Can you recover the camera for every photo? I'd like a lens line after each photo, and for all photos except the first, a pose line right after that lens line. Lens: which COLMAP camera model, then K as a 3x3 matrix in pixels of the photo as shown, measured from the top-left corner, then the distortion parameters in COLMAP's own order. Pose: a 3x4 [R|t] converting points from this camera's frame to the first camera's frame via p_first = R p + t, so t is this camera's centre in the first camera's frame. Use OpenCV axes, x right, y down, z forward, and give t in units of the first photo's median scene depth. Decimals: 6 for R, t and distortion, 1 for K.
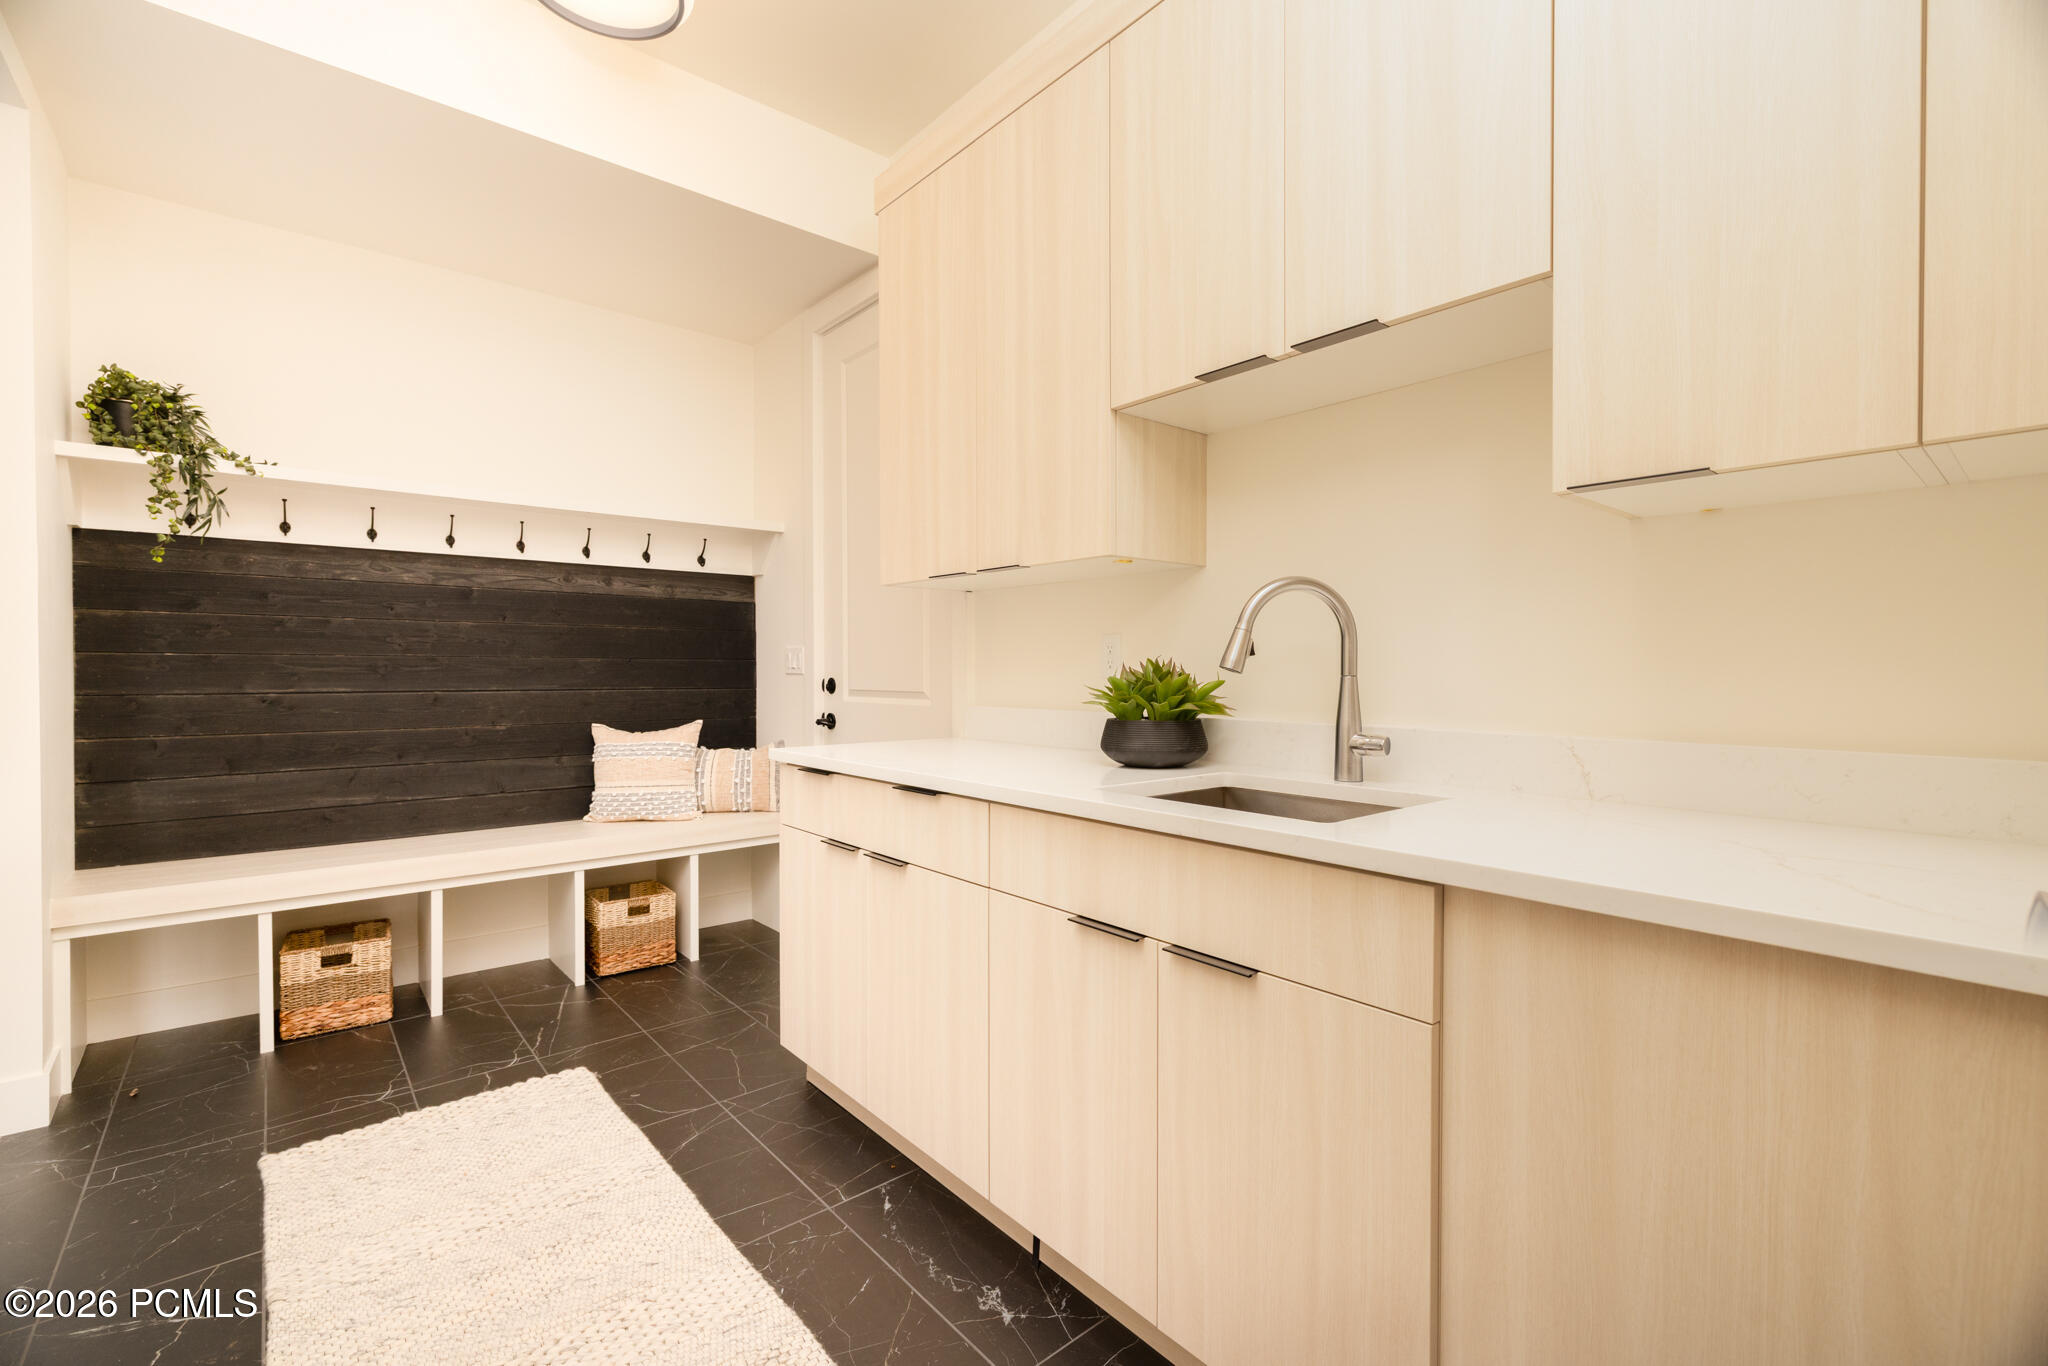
lens RADIAL K [[888.3, 0, 1029.9], [0, 888.3, 675.9], [0, 0, 1]] dist [-0.002099, -0.000097]
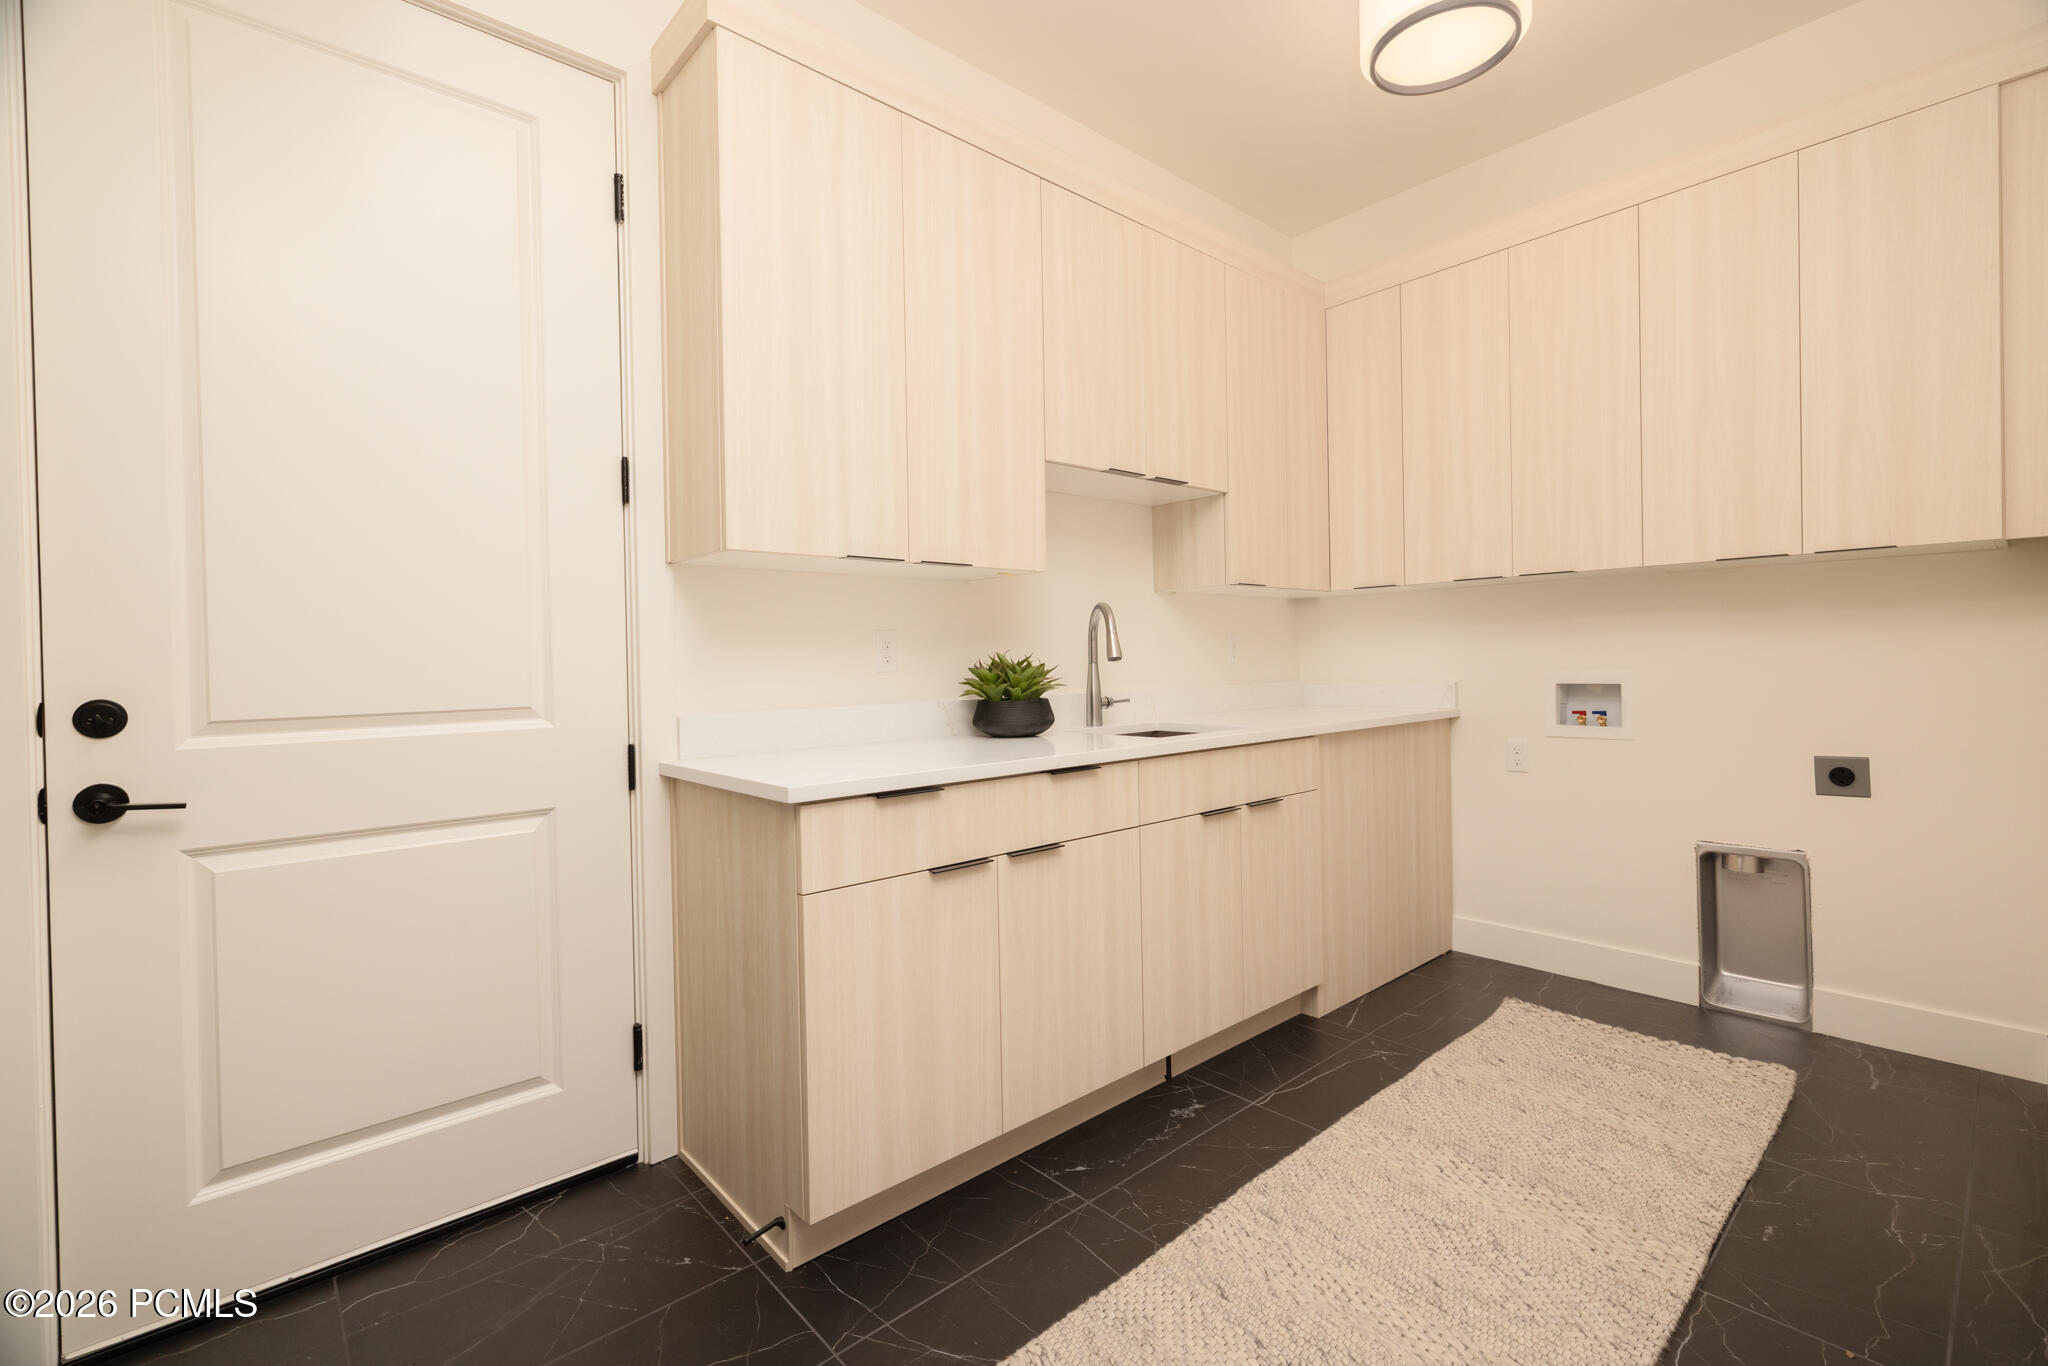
lens RADIAL K [[888.3, 0, 1029.8], [0, 888.3, 674.3], [0, 0, 1]] dist [-0.002099, -0.000097]
pose [[-0.031637, -0.008584, 0.999463, -1.225310], [0.030130, 0.999500, 0.009538, -0.000213], [-0.999045, 0.030416, -0.031363, 1.093954]]
